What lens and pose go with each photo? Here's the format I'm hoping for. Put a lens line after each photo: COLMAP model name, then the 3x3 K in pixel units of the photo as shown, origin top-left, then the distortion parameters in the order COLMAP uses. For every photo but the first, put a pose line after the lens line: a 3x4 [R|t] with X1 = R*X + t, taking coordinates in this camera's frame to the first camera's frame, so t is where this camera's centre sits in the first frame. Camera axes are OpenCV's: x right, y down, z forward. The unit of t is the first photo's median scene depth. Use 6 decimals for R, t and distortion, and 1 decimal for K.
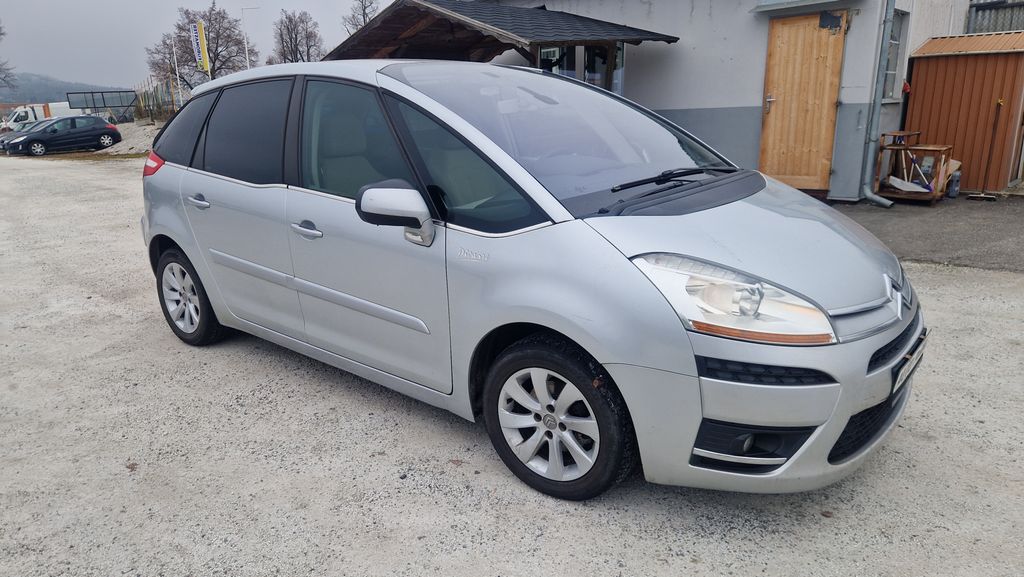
lens RADIAL K [[680.7, 0, 490.2], [0, 680.7, 293.9], [0, 0, 1]] dist [0.004395, 0.001863]
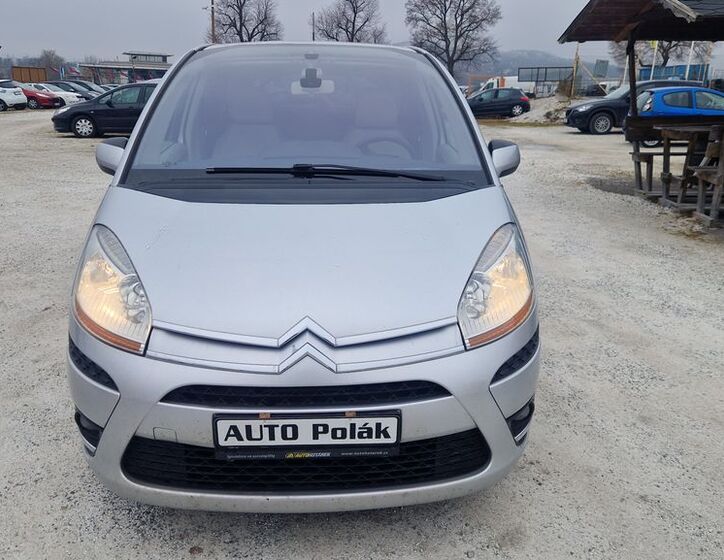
lens RADIAL K [[662.4, 0, 362.0], [0, 662.4, 280.0], [0, 0, 1]] dist [-0.001660, -0.000080]
pose [[0.685376, 0.234451, -0.689414, 0.097606], [-0.219614, 0.969220, 0.111278, -0.014307], [0.694283, 0.075137, 0.715769, 0.041498]]
